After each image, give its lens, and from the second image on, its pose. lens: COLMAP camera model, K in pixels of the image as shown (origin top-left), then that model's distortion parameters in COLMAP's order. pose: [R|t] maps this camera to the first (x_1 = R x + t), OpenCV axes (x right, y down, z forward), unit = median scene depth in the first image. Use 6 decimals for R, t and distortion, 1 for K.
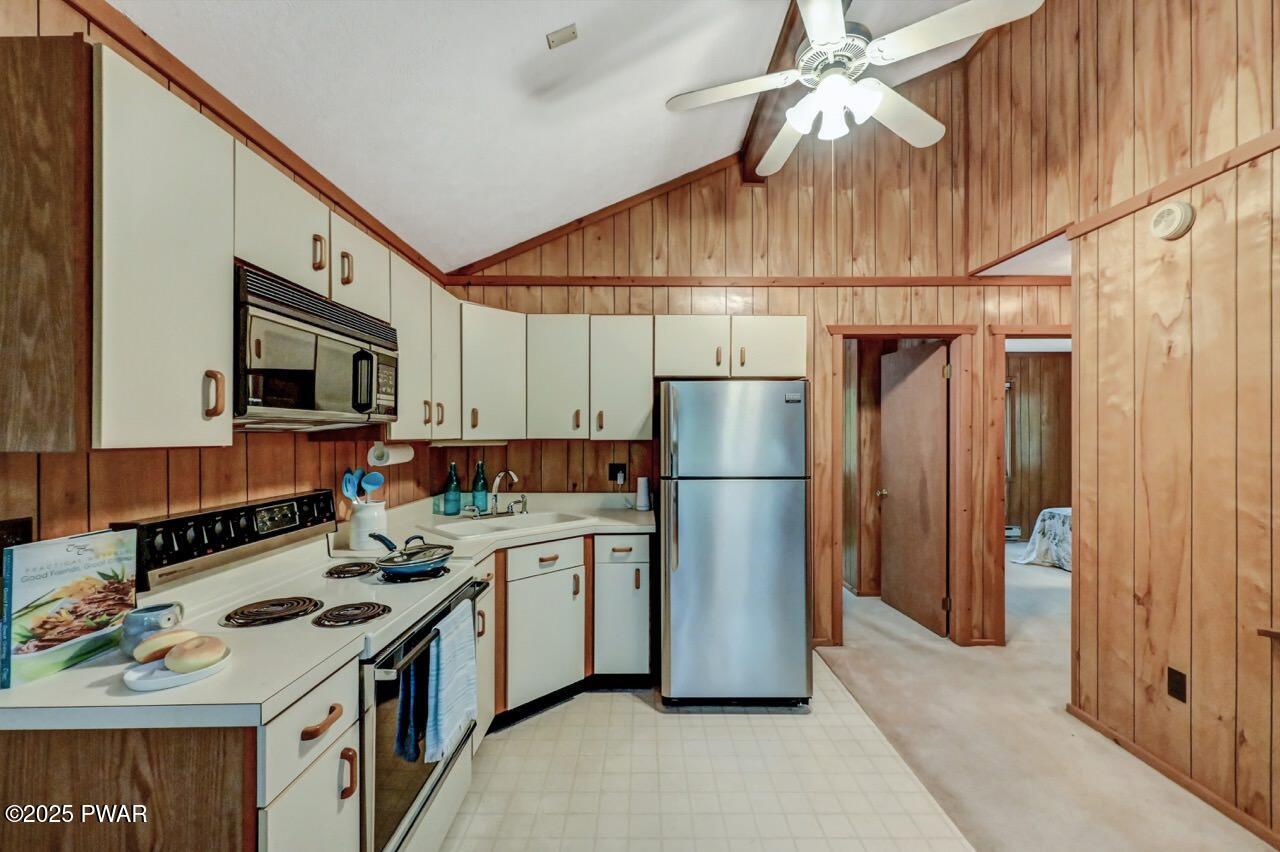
lens RADIAL K [[507.7, 0, 645.8], [0, 507.7, 432.3], [0, 0, 1]] dist [0.000728, 0.000045]
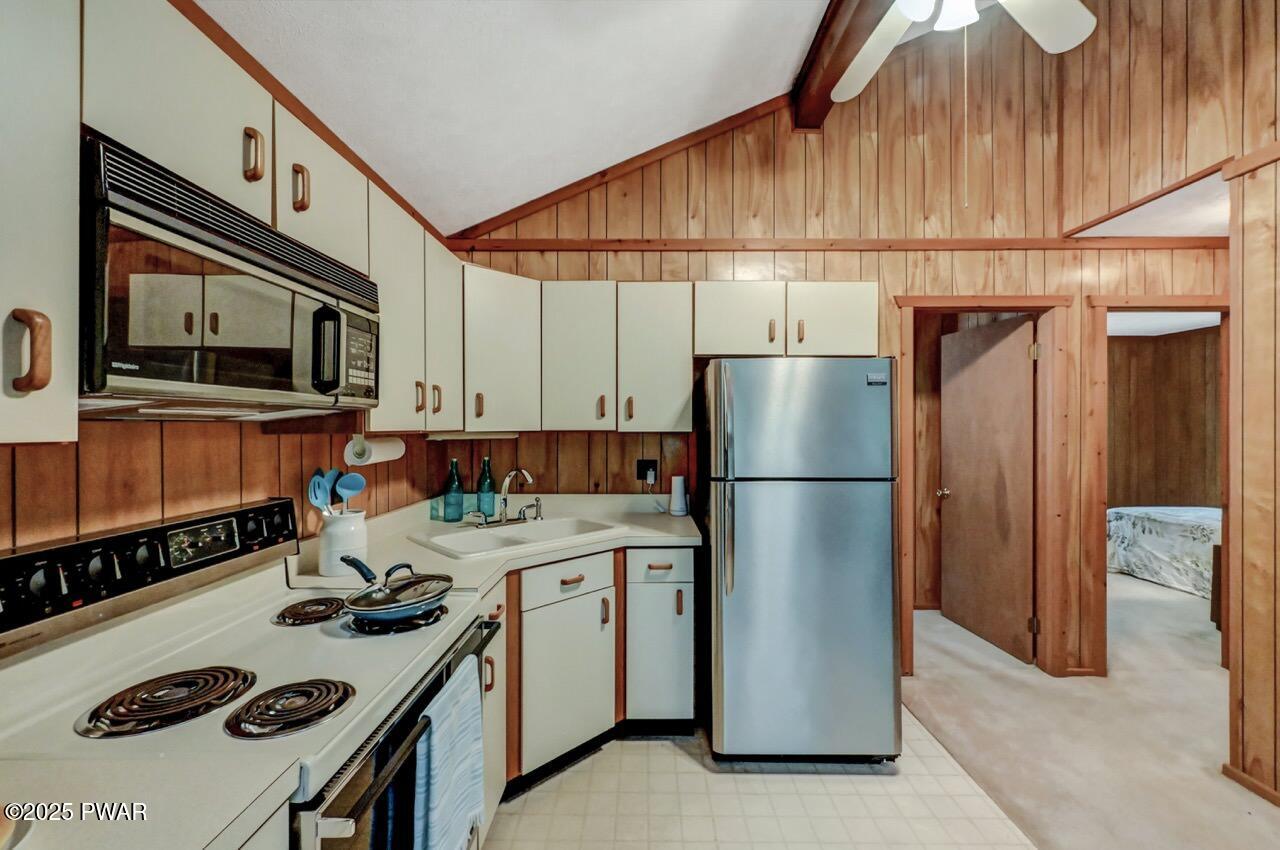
lens RADIAL K [[506.3, 0, 640.0], [0, 506.3, 425.0], [0, 0, 1]] dist [-0.001100, -0.000033]
pose [[0.999882, -0.000038, -0.015359, -0.058039], [0.000067, 0.999998, 0.001898, 0.002139], [0.015359, -0.001899, 0.999880, 0.163706]]
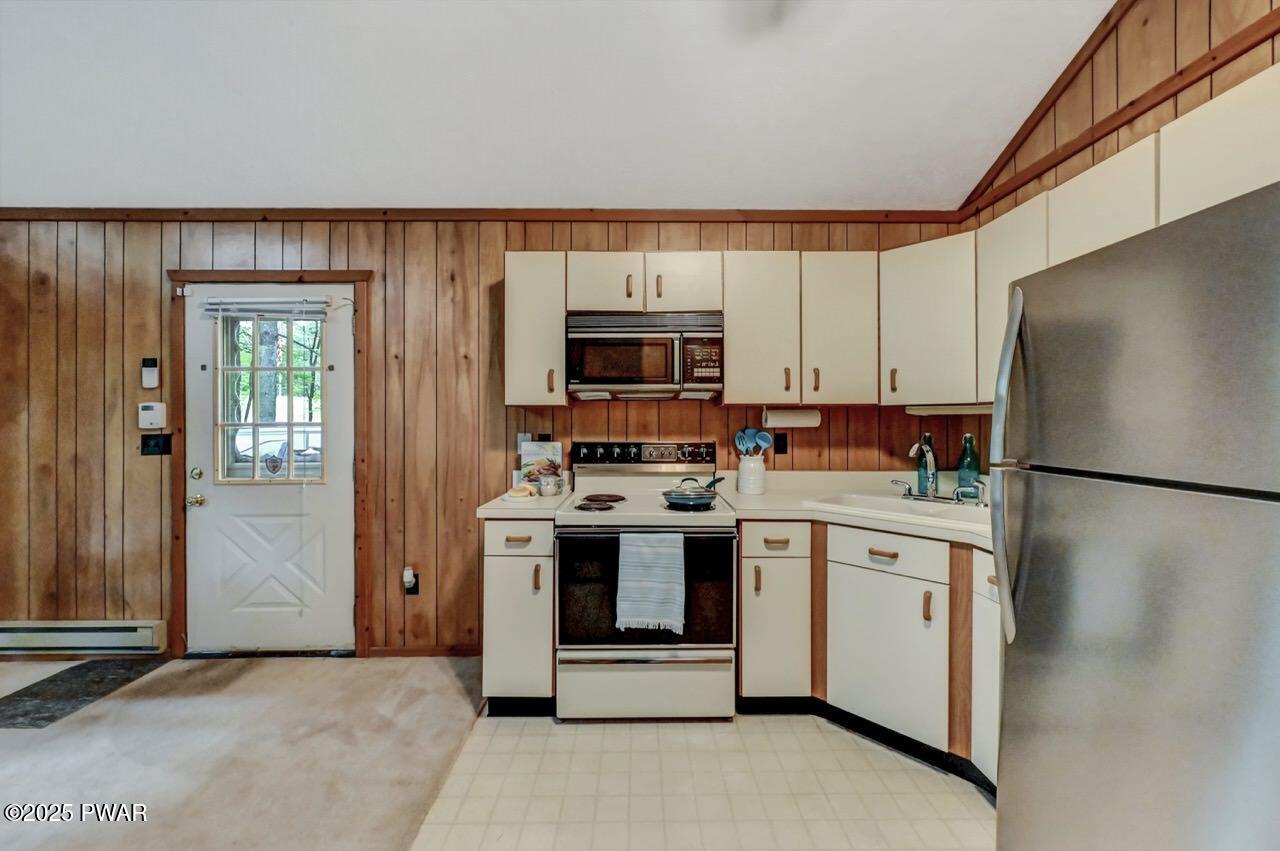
lens RADIAL K [[505.5, 0, 644.6], [0, 505.5, 419.3], [0, 0, 1]] dist [-0.000983, 0.000185]
pose [[0.007793, 0.002241, -0.999967, 0.464800], [0.006051, 0.999979, 0.002289, 0.031240], [0.999951, -0.006068, 0.007779, 0.504161]]
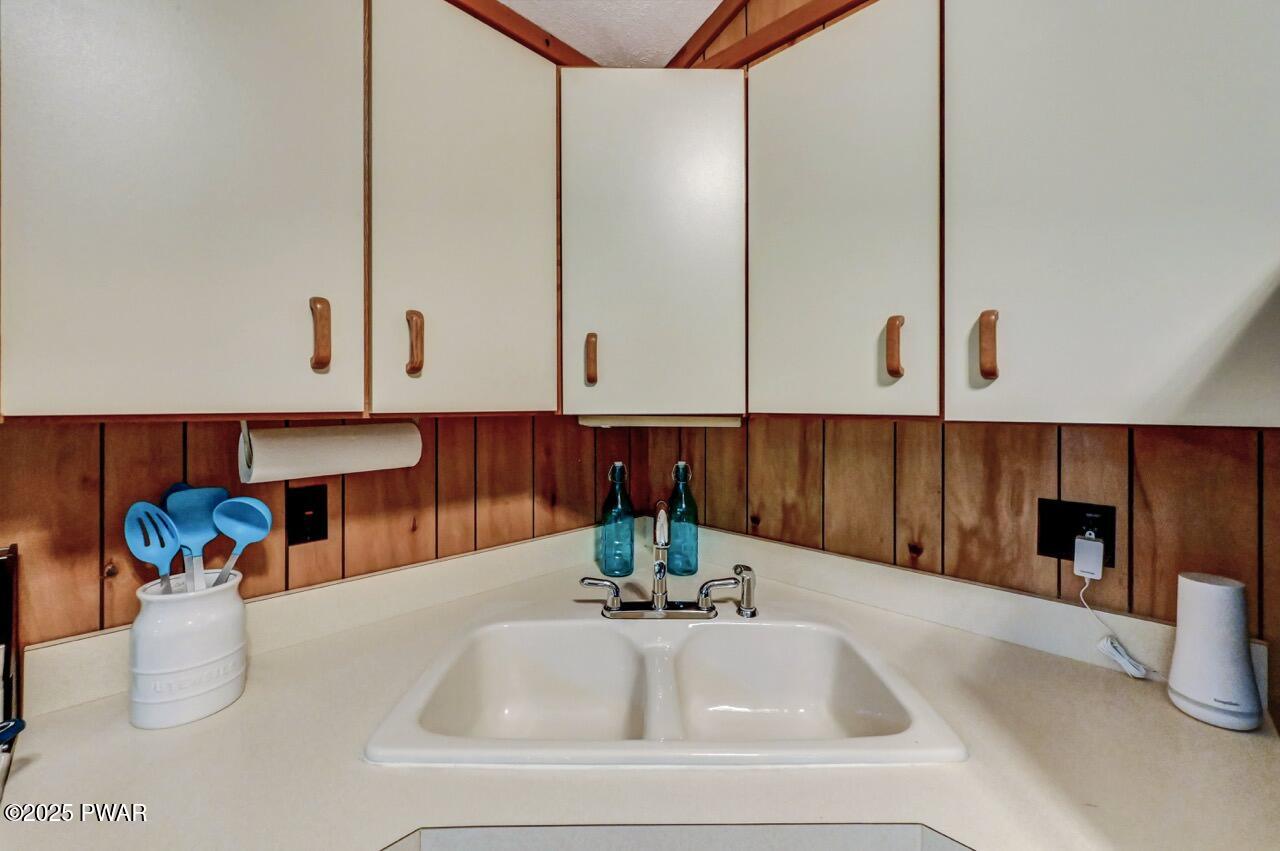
lens RADIAL K [[517.1, 0, 643.0], [0, 517.1, 409.8], [0, 0, 1]] dist [0.002930, 0.000307]
pose [[0.716544, 0.007458, -0.697502, -0.028517], [-0.000130, 0.999944, 0.010558, 0.005827], [0.697542, -0.007475, 0.716505, 0.660634]]
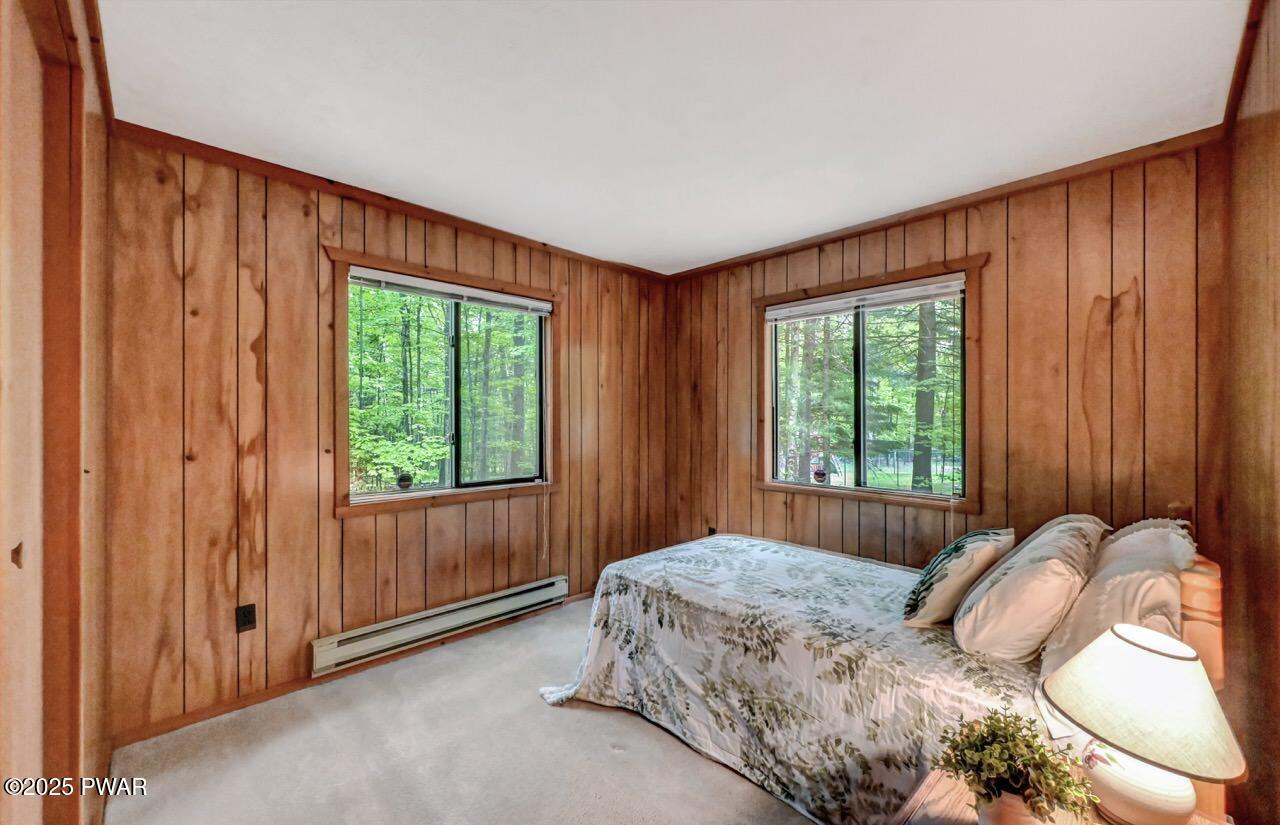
lens RADIAL K [[505.4, 0, 640.0], [0, 505.4, 412.5], [0, 0, 1]] dist [0.000078, 0.000000]
pose [[0.726052, 0.009224, 0.687578, 0.906259], [-0.007664, 0.999956, -0.005322, 0.038663], [-0.687597, -0.001406, 0.726091, 1.195089]]
